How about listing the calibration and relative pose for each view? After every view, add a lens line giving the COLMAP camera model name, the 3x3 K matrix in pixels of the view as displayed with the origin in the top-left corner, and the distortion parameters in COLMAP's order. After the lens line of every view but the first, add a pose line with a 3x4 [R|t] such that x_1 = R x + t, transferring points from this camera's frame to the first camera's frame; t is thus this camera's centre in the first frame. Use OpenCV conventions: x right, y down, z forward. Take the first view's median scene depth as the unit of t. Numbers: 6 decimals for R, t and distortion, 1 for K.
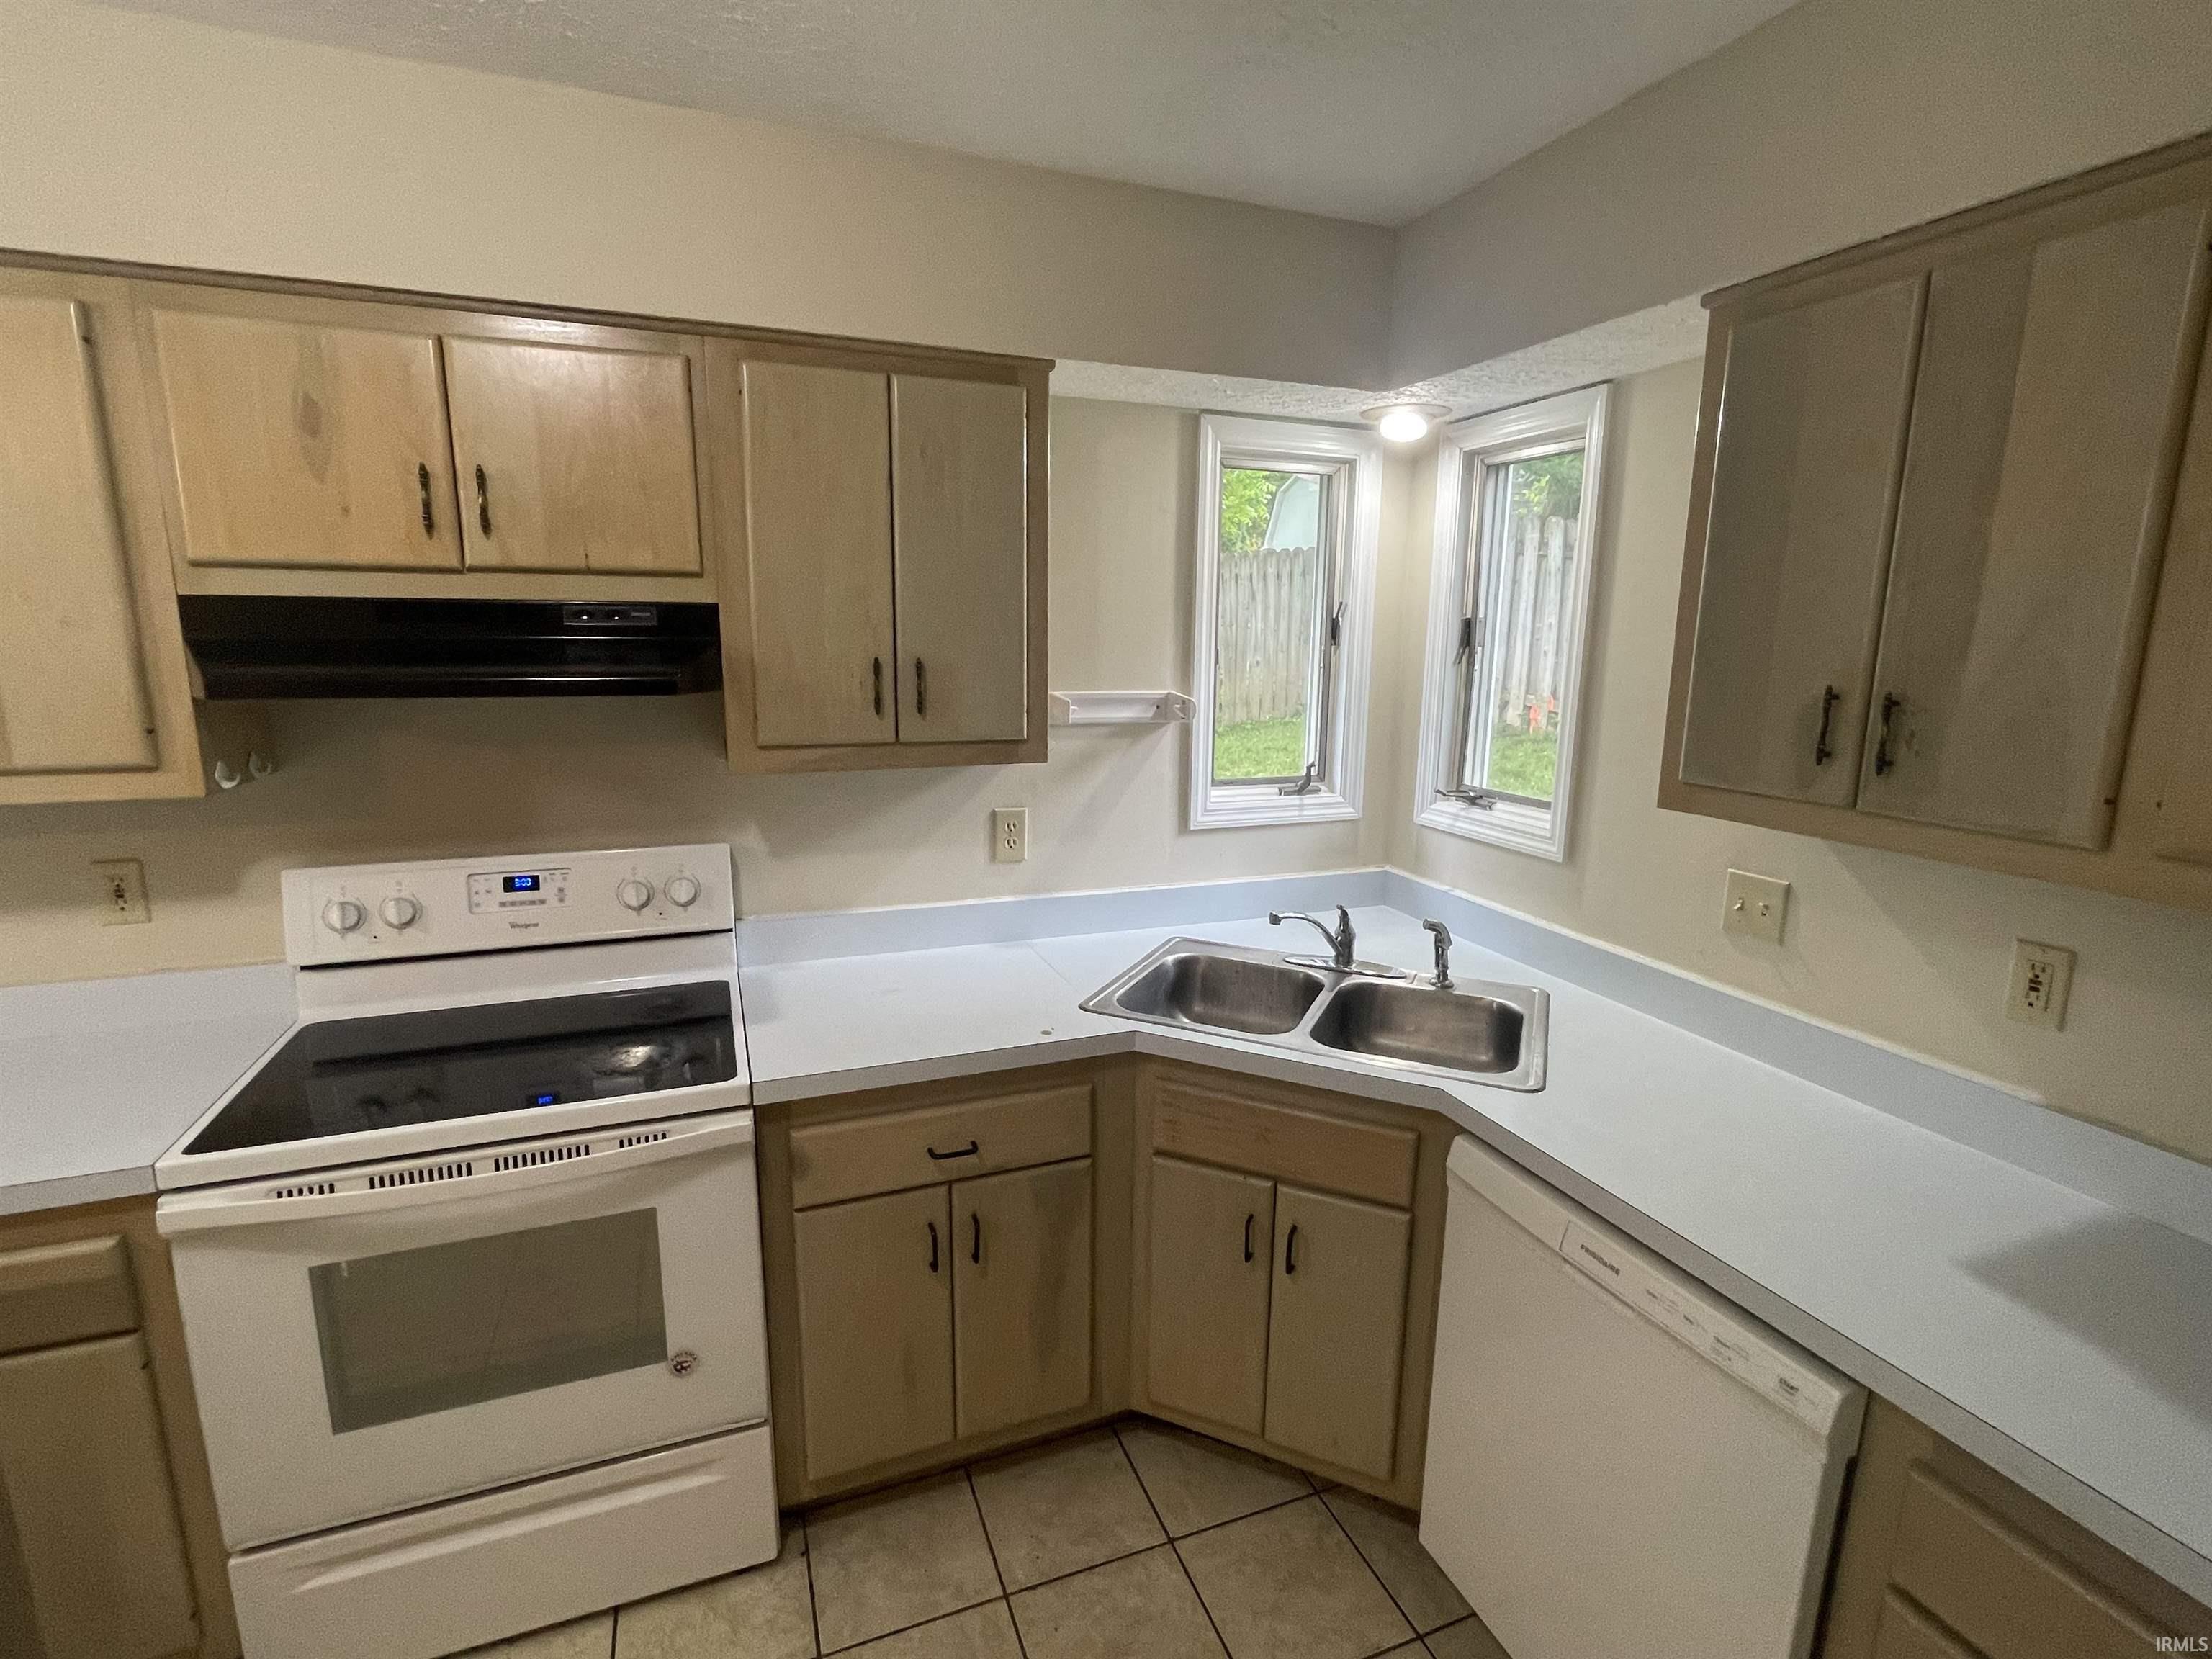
lens RADIAL K [[1035.3, 0, 1106.4], [0, 1035.3, 827.5], [0, 0, 1]] dist [-0.002433, -0.000482]
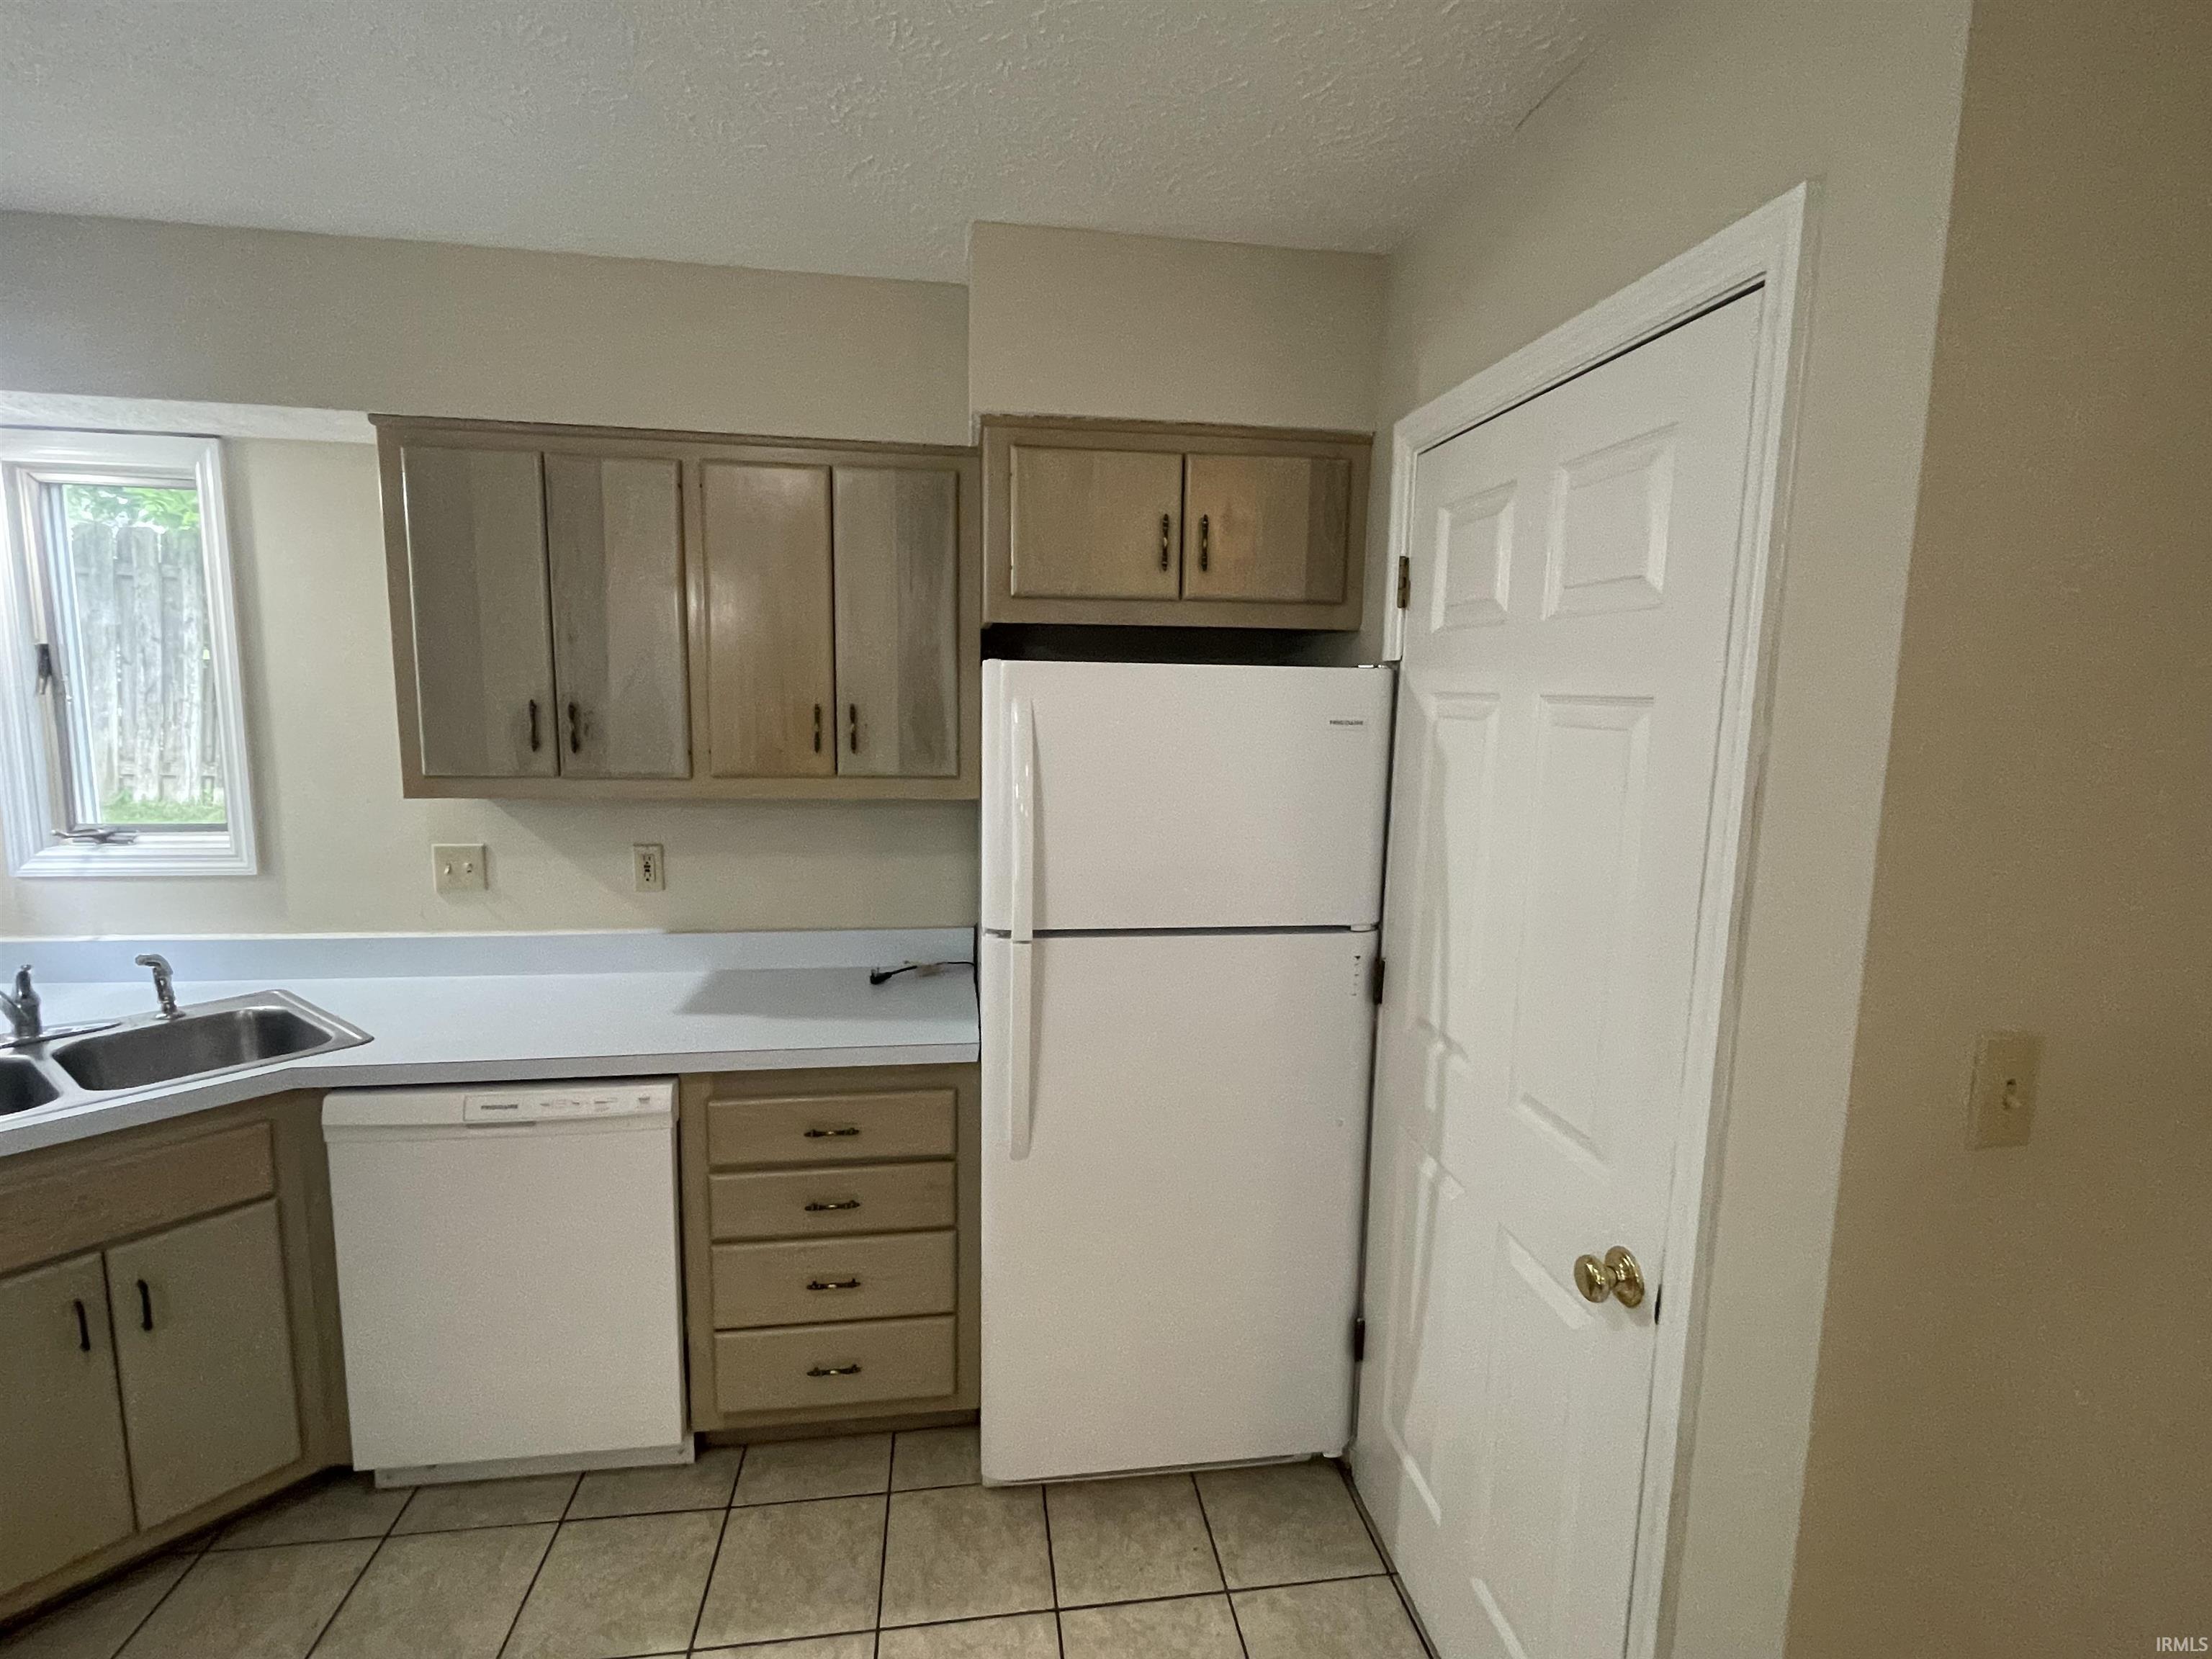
lens RADIAL K [[1035.3, 0, 1106.4], [0, 1035.3, 827.5], [0, 0, 1]] dist [-0.002433, -0.000482]
pose [[0.219545, -0.139056, 0.965642, -0.469351], [0.167345, 0.980488, 0.103147, 0.026653], [-0.961143, 0.138950, 0.238531, -0.132939]]
